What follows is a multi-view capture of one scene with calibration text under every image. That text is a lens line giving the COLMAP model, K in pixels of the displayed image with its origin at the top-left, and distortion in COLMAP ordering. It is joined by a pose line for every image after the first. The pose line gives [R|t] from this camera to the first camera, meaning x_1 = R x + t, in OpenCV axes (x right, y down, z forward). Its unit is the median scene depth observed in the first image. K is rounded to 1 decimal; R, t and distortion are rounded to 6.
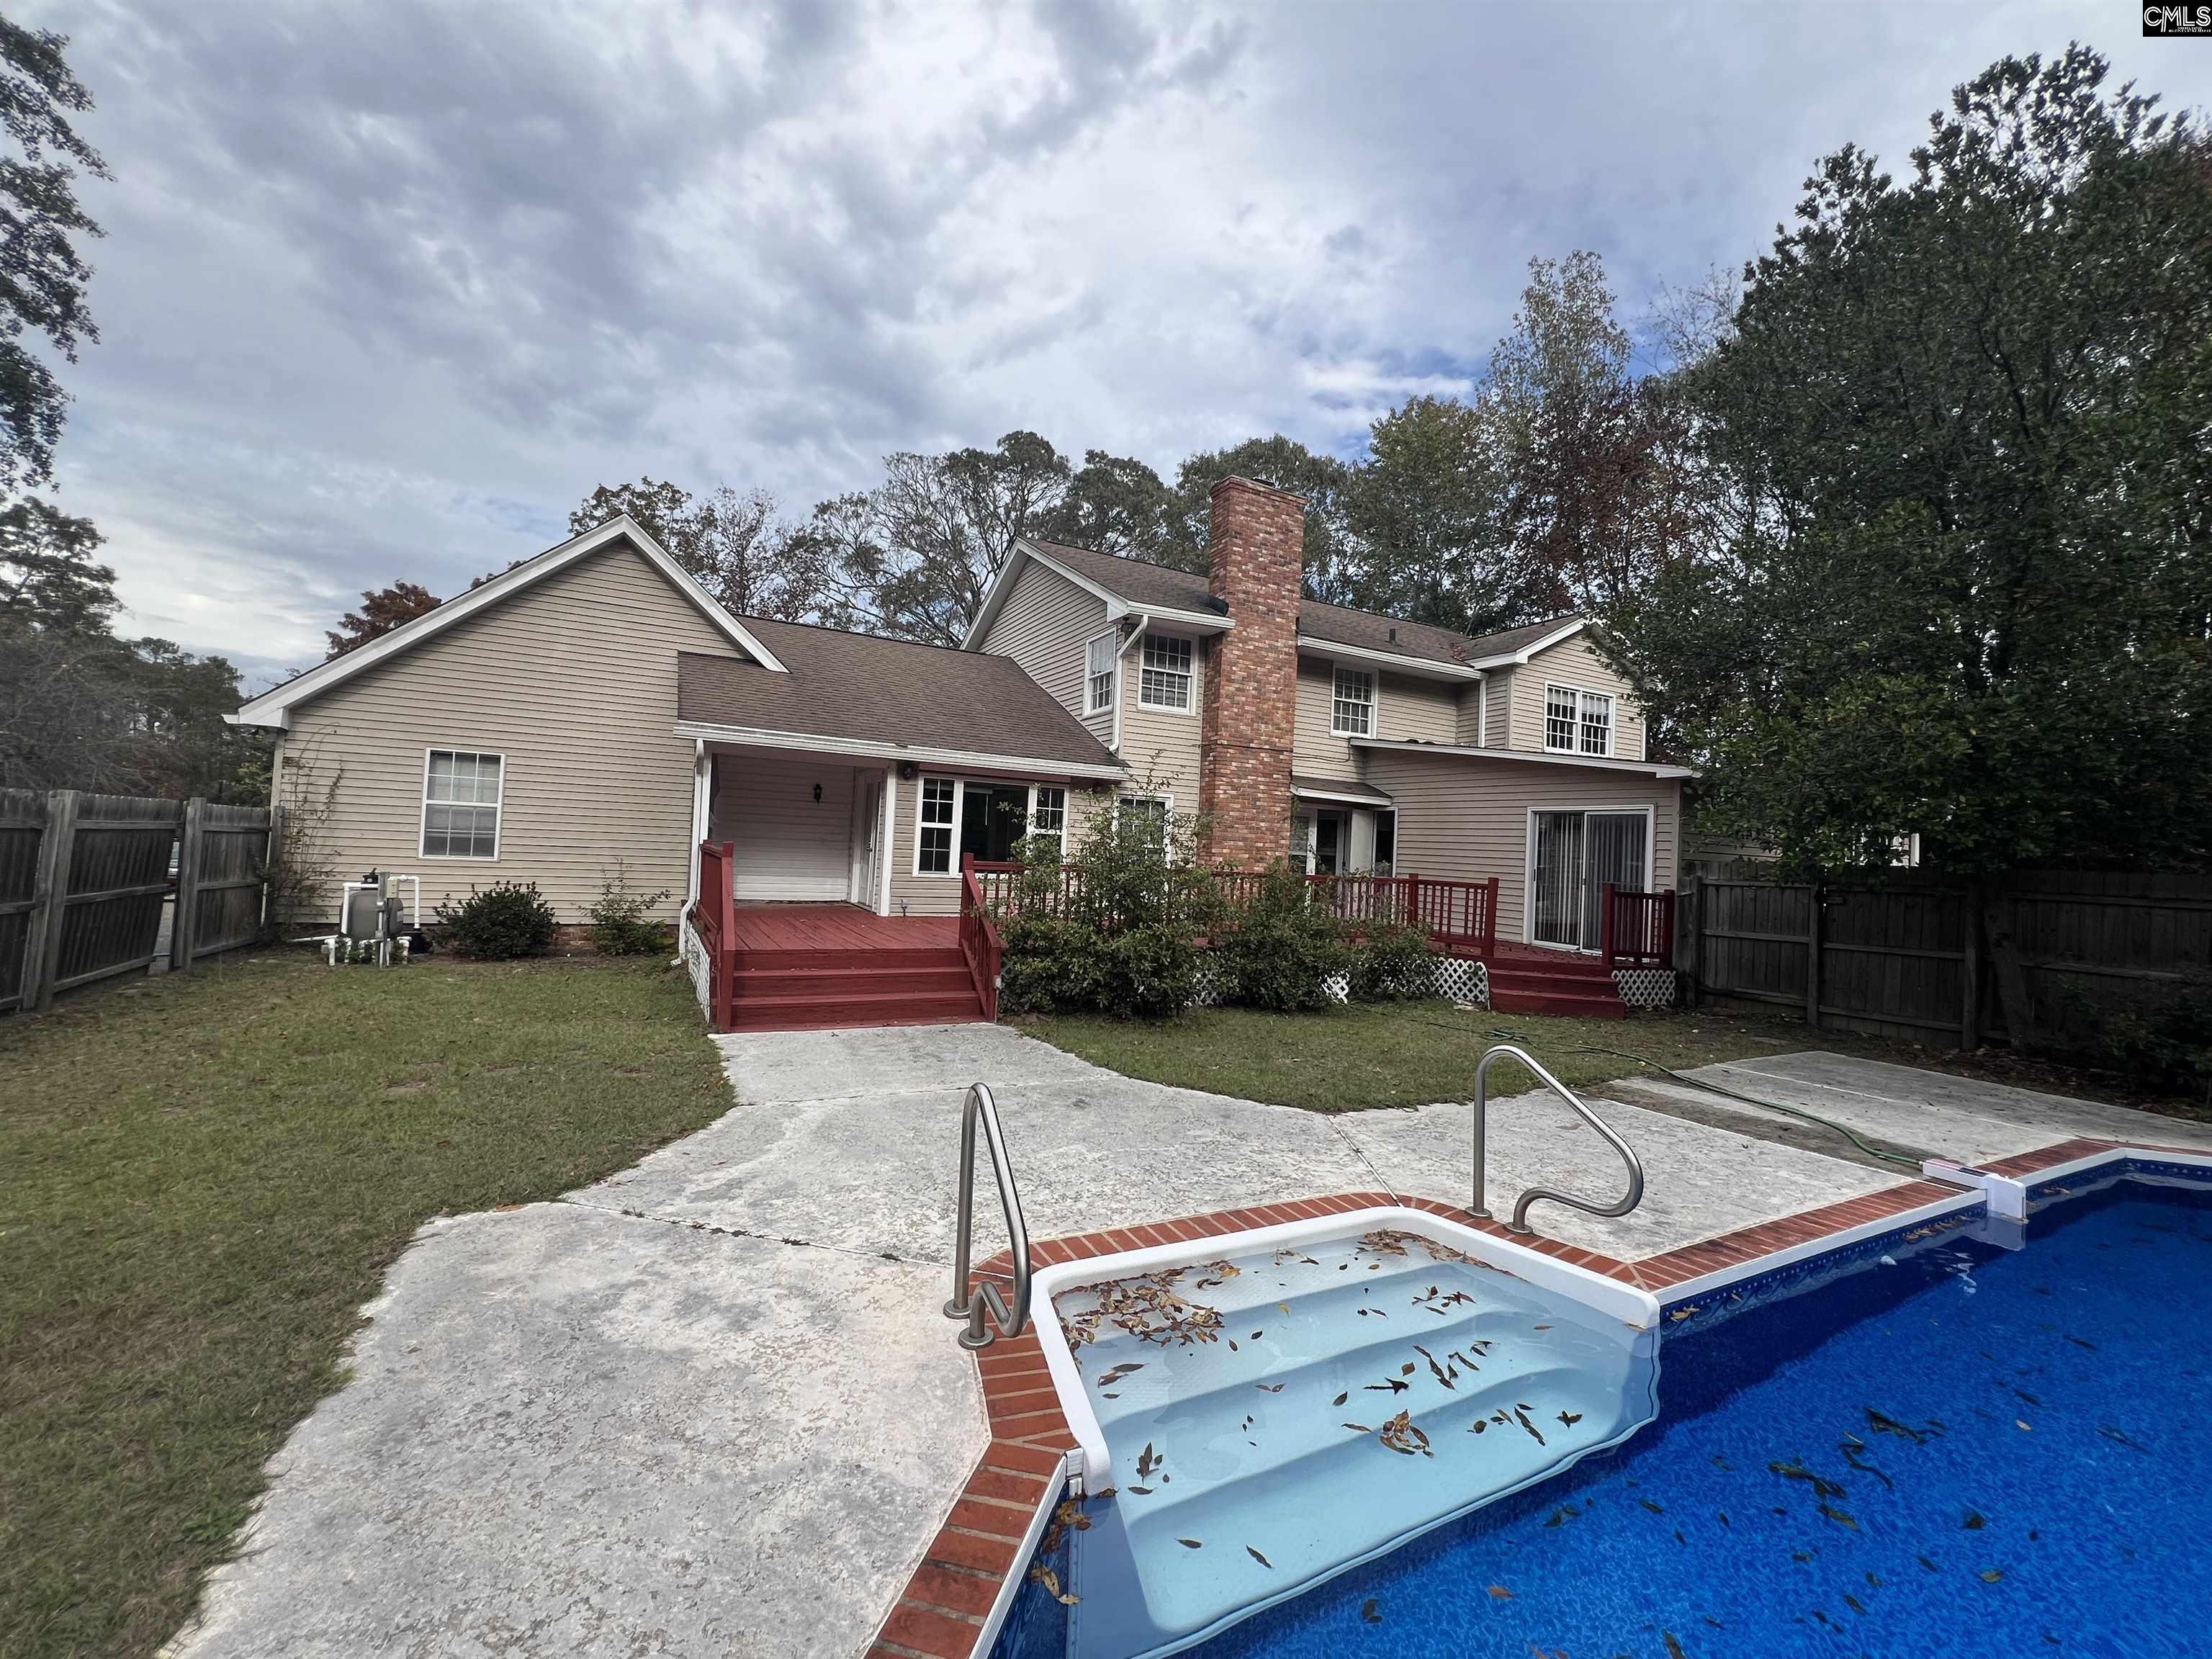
lens RADIAL K [[890.9, 0, 1112.3], [0, 890.9, 830.3], [0, 0, 1]] dist [-0.002678, -0.000126]
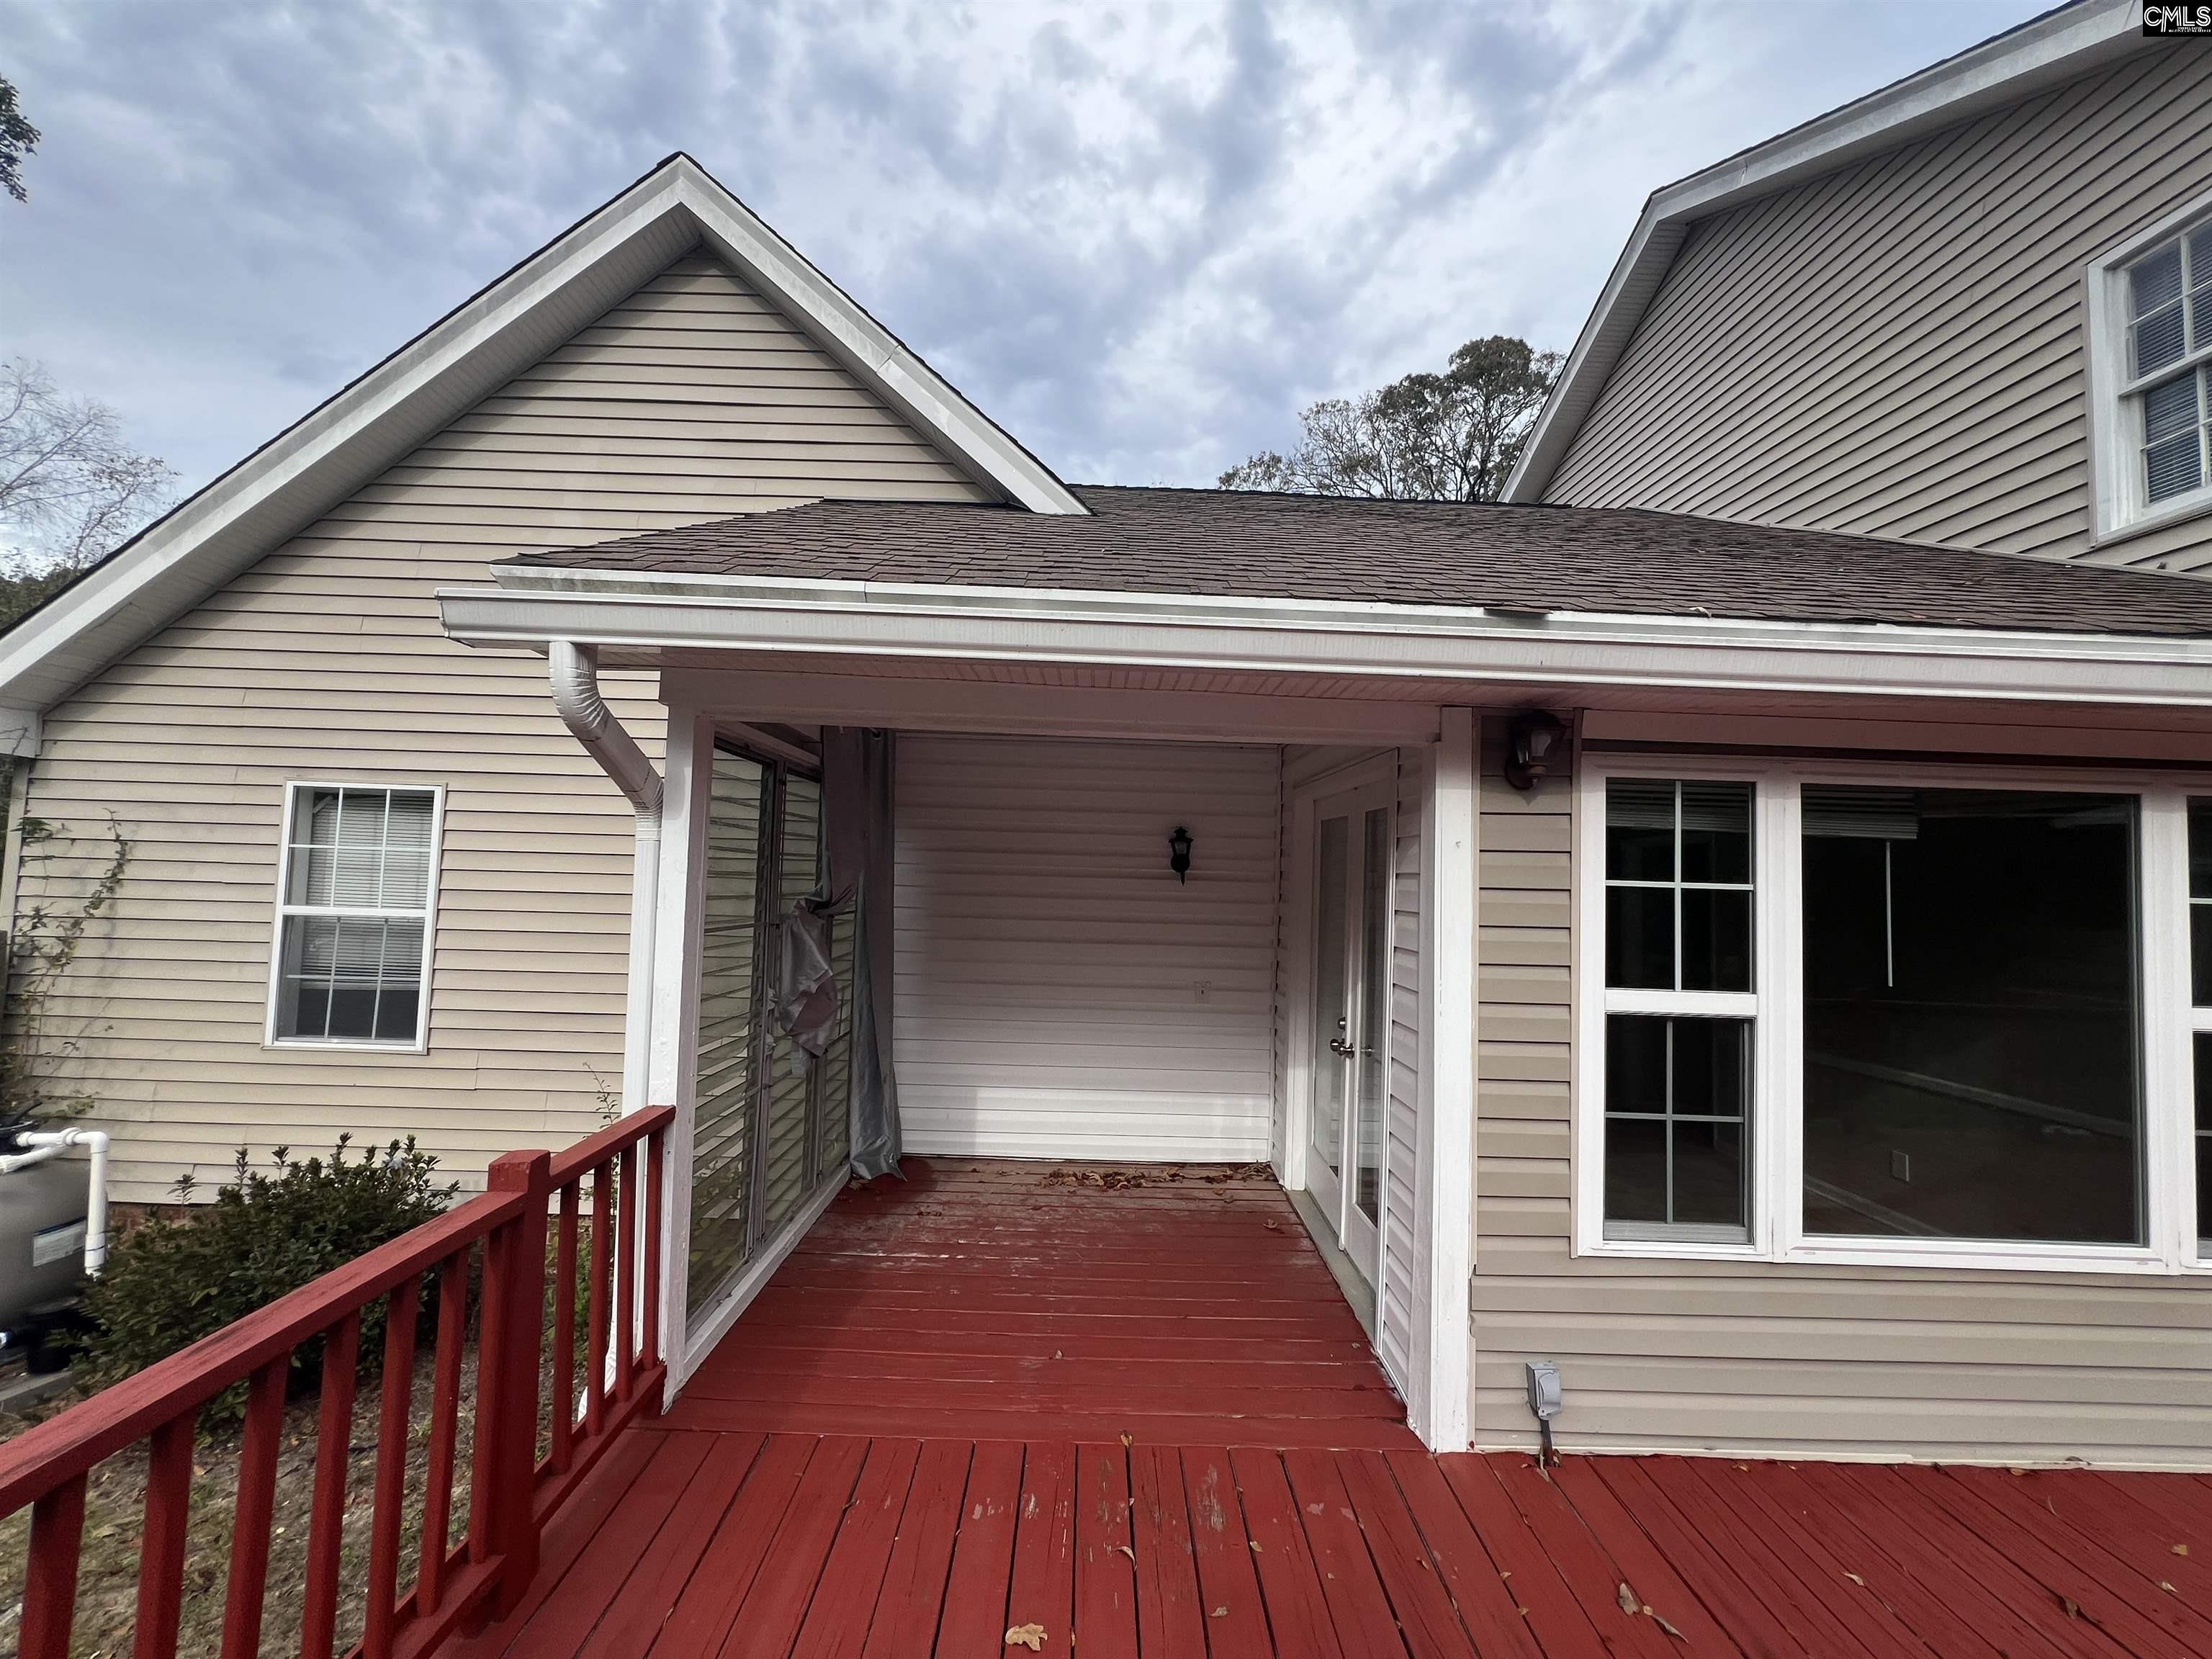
lens RADIAL K [[890.9, 0, 1112.3], [0, 890.9, 830.3], [0, 0, 1]] dist [-0.002678, -0.000126]
pose [[0.893216, -0.039905, -0.447853, -0.100324], [0.022683, 0.998785, -0.043755, -0.018079], [0.449054, 0.028924, 0.893036, 0.342250]]
